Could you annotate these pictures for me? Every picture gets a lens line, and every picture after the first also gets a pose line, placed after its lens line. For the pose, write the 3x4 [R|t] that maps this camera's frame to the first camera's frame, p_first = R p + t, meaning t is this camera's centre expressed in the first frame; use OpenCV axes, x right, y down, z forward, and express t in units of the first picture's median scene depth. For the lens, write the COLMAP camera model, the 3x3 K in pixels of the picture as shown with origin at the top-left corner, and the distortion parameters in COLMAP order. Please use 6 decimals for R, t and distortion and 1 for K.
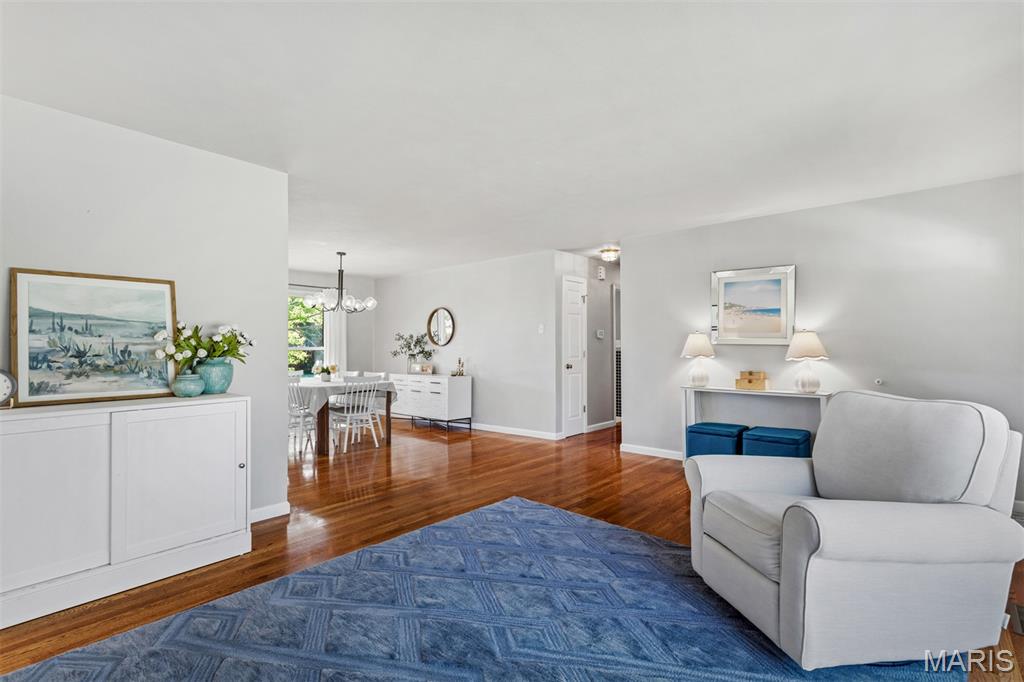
lens RADIAL K [[491.6, 0, 510.3], [0, 491.6, 334.6], [0, 0, 1]] dist [0.004915, 0.001262]
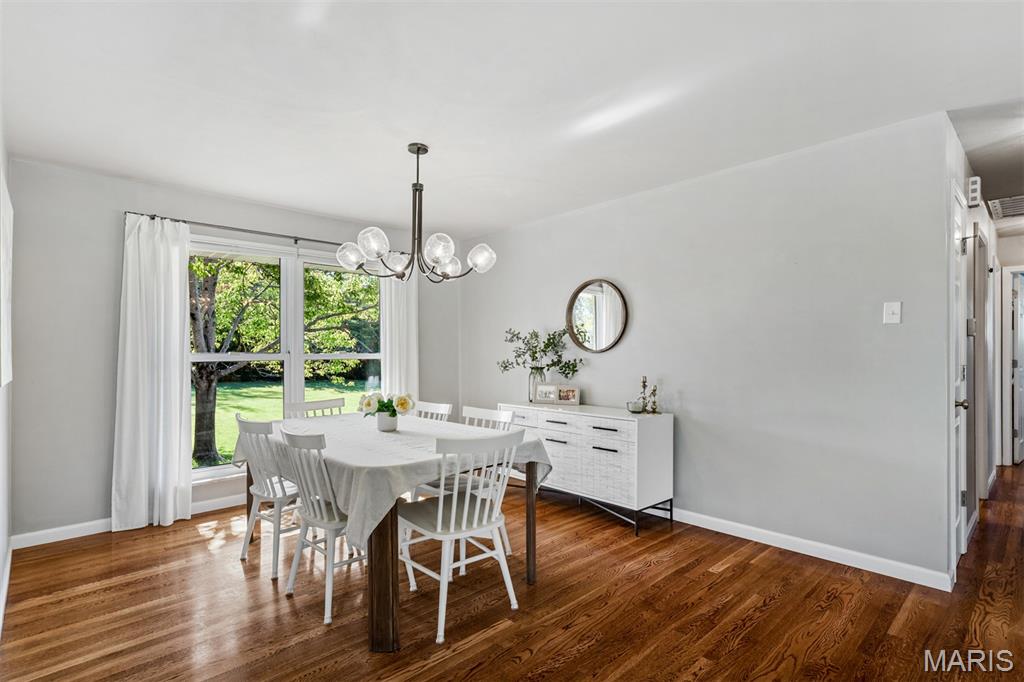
lens RADIAL K [[491.6, 0, 512.8], [0, 491.6, 347.6], [0, 0, 1]] dist [0.004915, 0.001262]
pose [[0.995374, 0.000581, -0.096078, -0.179144], [0.001351, 0.999798, 0.020039, 0.007513], [0.096071, -0.020076, 0.995172, 0.465359]]
